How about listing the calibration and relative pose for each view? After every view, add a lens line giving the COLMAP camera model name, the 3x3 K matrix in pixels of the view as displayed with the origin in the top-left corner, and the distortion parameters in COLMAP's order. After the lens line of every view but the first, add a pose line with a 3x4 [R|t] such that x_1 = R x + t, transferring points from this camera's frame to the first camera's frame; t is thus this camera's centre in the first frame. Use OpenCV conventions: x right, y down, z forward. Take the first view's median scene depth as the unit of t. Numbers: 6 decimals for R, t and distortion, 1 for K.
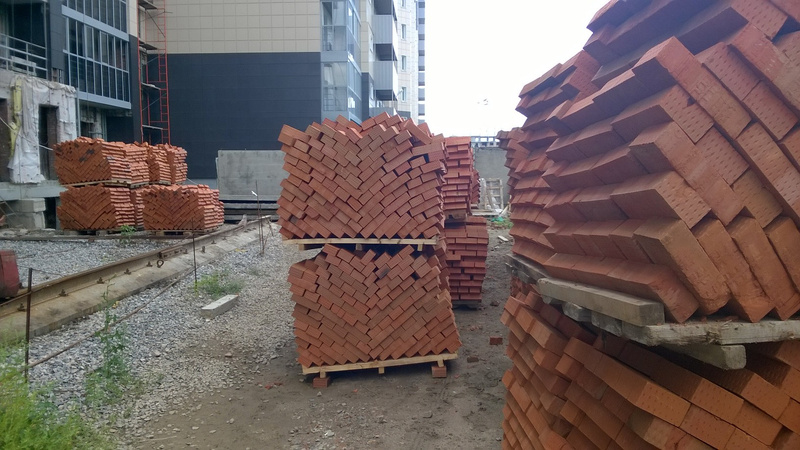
lens RADIAL K [[601.1, 0, 398.7], [0, 601.1, 221.9], [0, 0, 1]] dist [-0.014541, -0.033018]
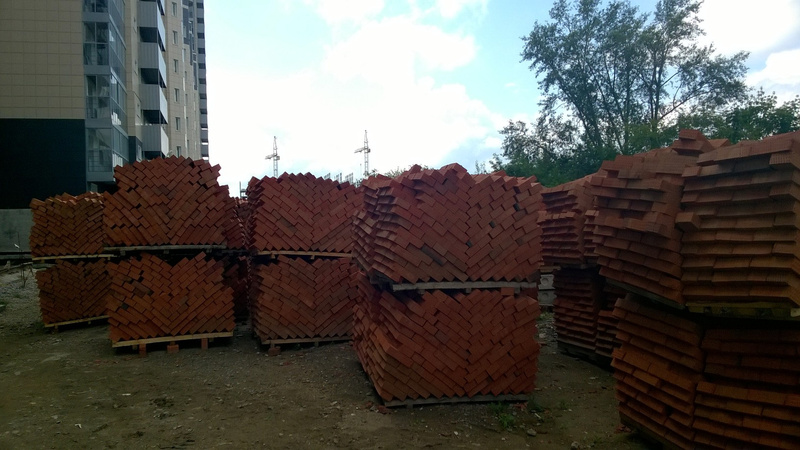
lens RADIAL K [[601.1, 0, 403.1], [0, 601.1, 226.3], [0, 0, 1]] dist [-0.014541, -0.033018]
pose [[0.942690, -0.022445, 0.332913, 0.294054], [0.049297, 0.996154, -0.072431, 0.125935], [-0.330007, 0.084691, 0.940172, -1.187911]]
